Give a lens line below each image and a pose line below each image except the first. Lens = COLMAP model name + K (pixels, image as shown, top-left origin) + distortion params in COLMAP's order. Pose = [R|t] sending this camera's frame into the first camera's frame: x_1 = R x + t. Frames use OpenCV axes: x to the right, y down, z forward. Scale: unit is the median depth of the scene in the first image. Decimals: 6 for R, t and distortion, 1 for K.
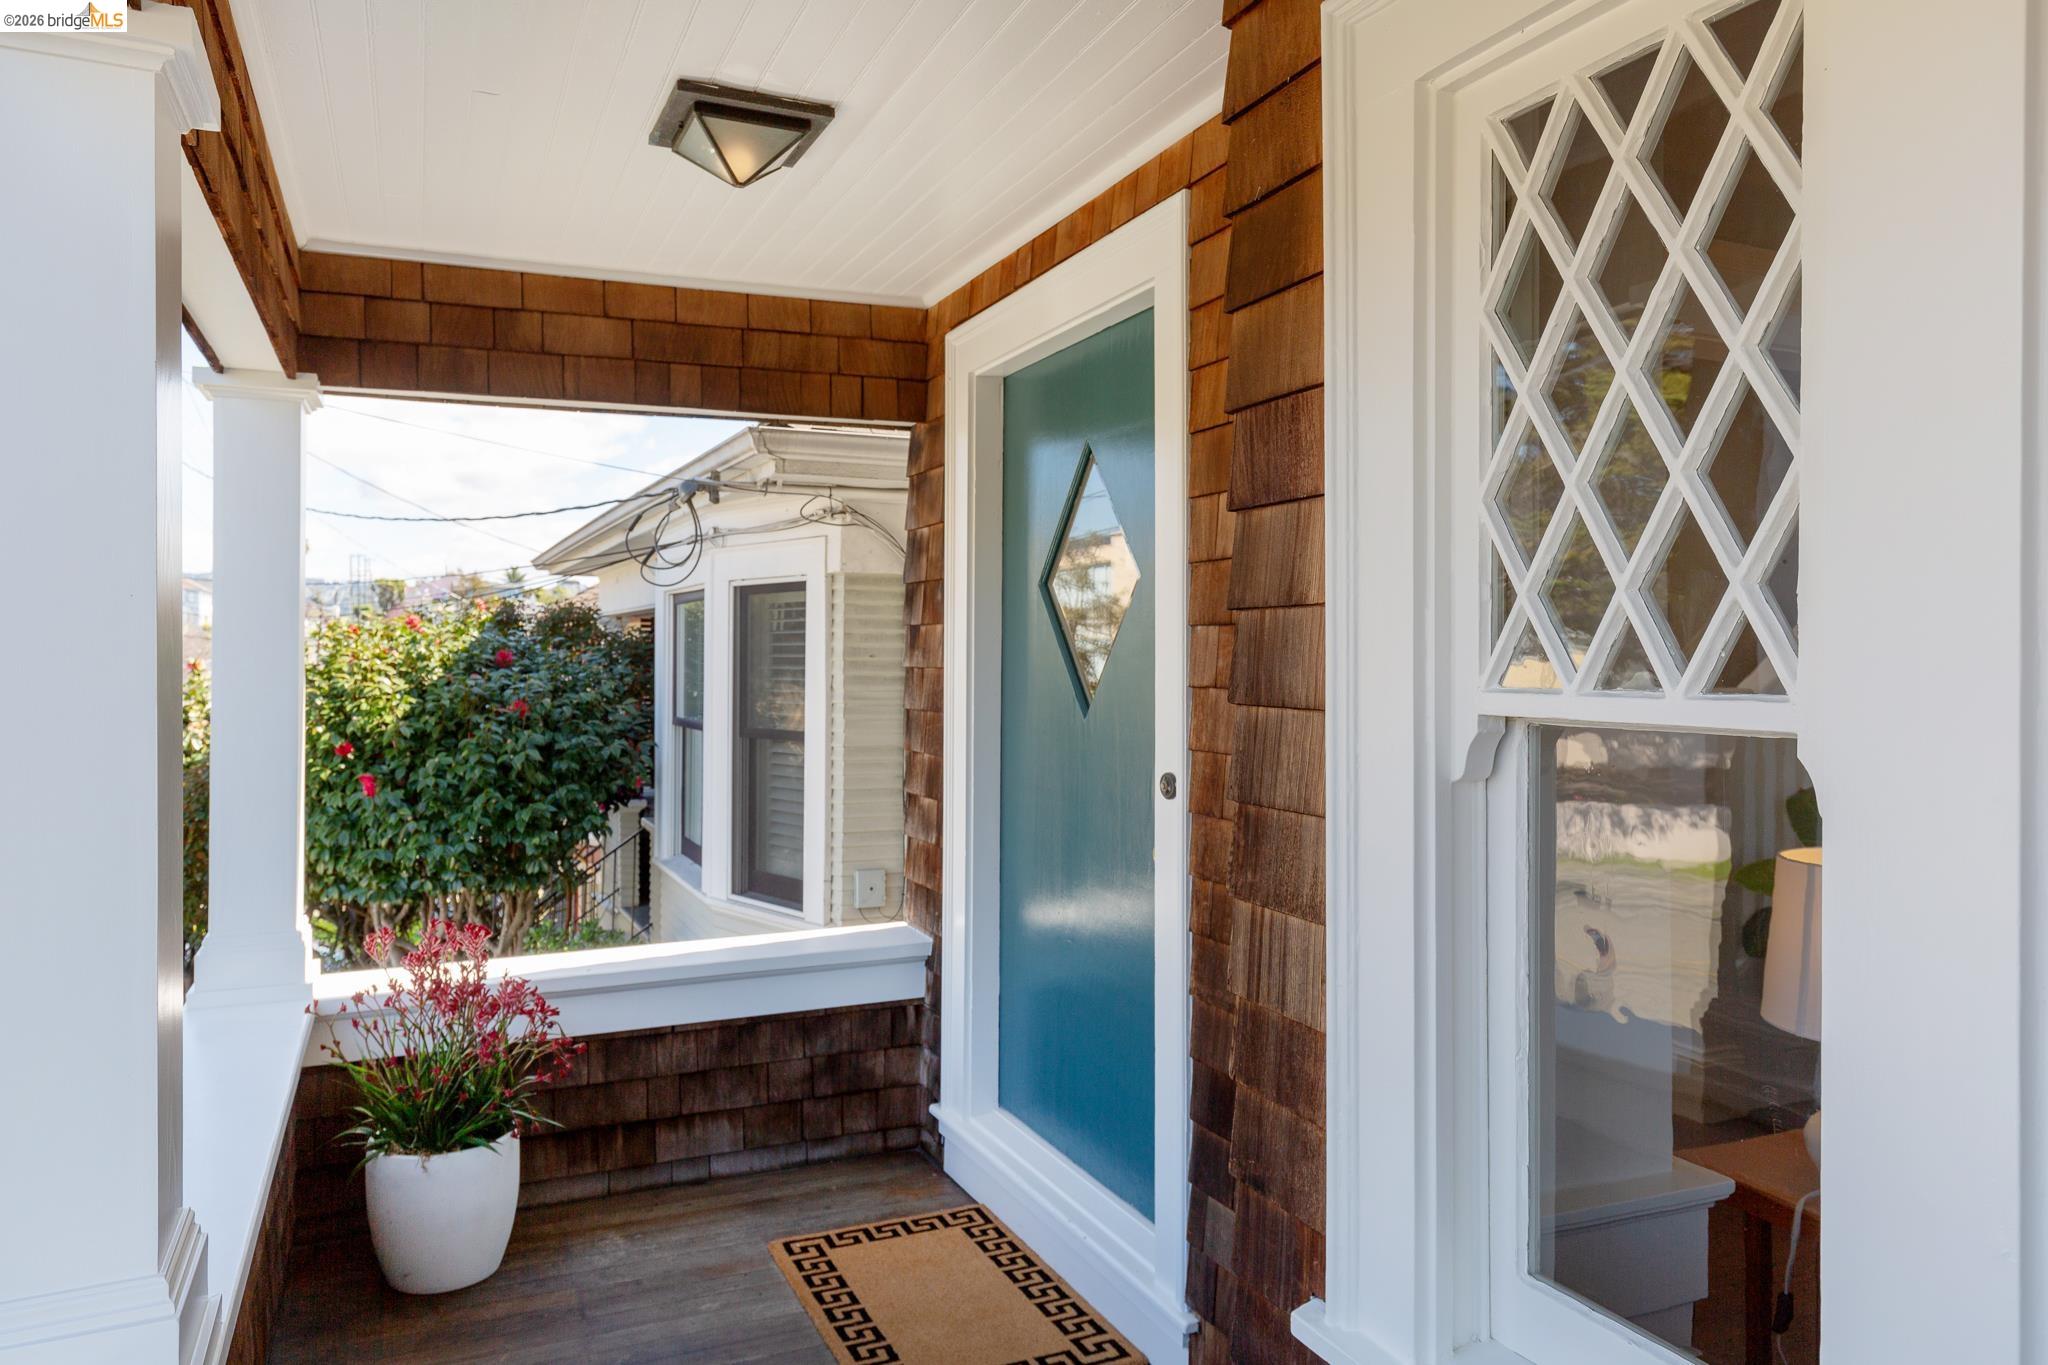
lens RADIAL K [[1397.3, 0, 1024.2], [0, 1397.3, 639.7], [0, 0, 1]] dist [-0.001964, -0.000073]
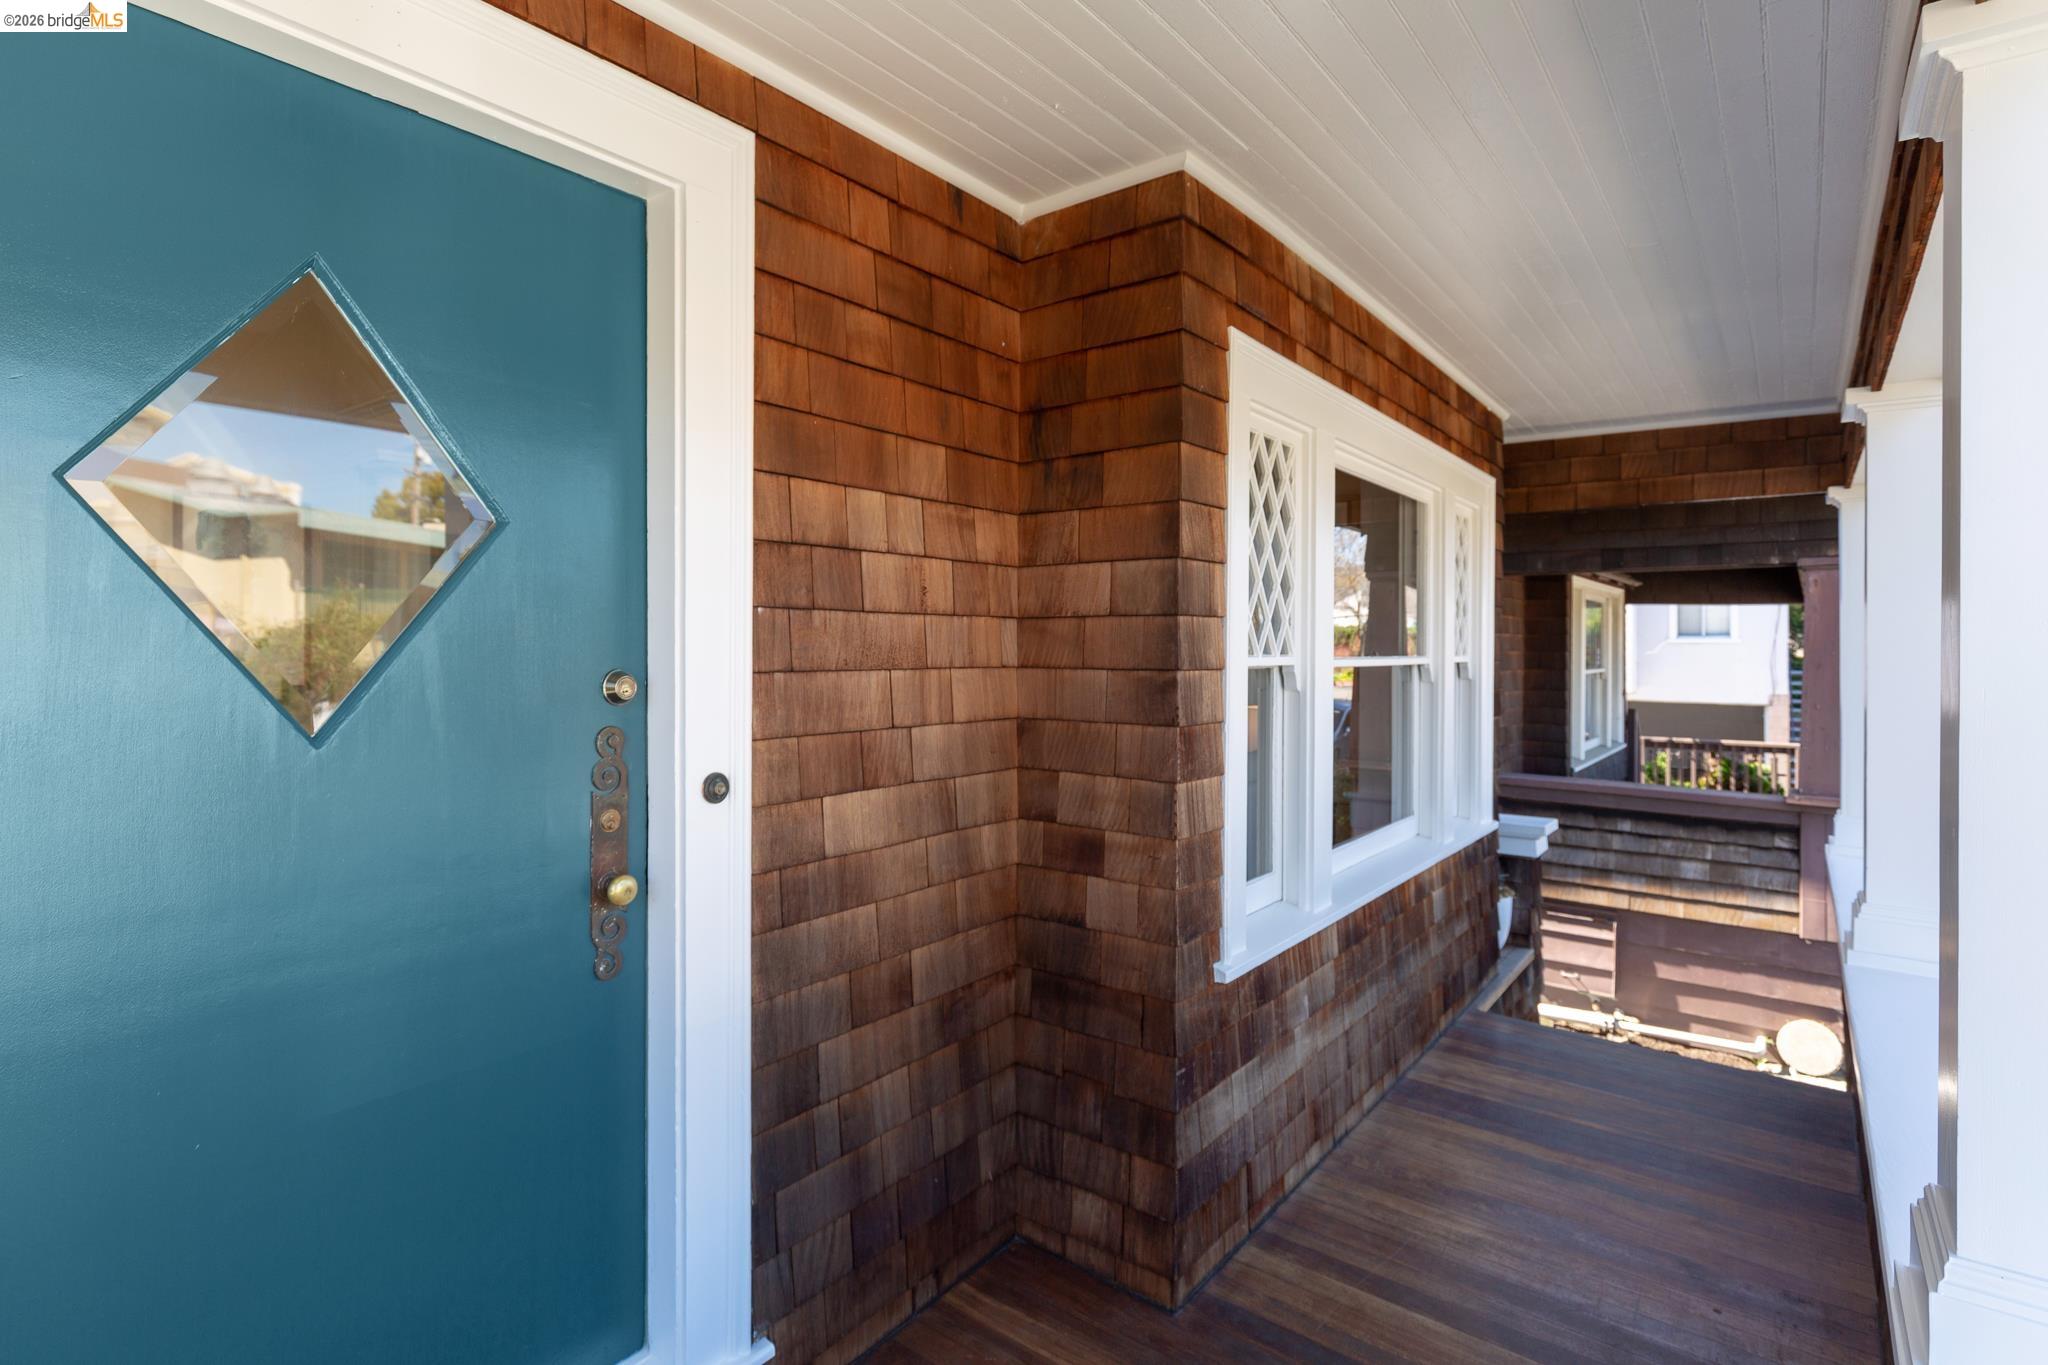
lens RADIAL K [[1026.6, 0, 1020.2], [0, 1026.6, 656.2], [0, 0, 1]] dist [-0.000628, -0.000974]
pose [[-0.479235, -0.004111, 0.877677, -0.575833], [-0.009917, 0.999951, -0.000731, 0.021135], [-0.877631, -0.009054, -0.479252, 1.189773]]
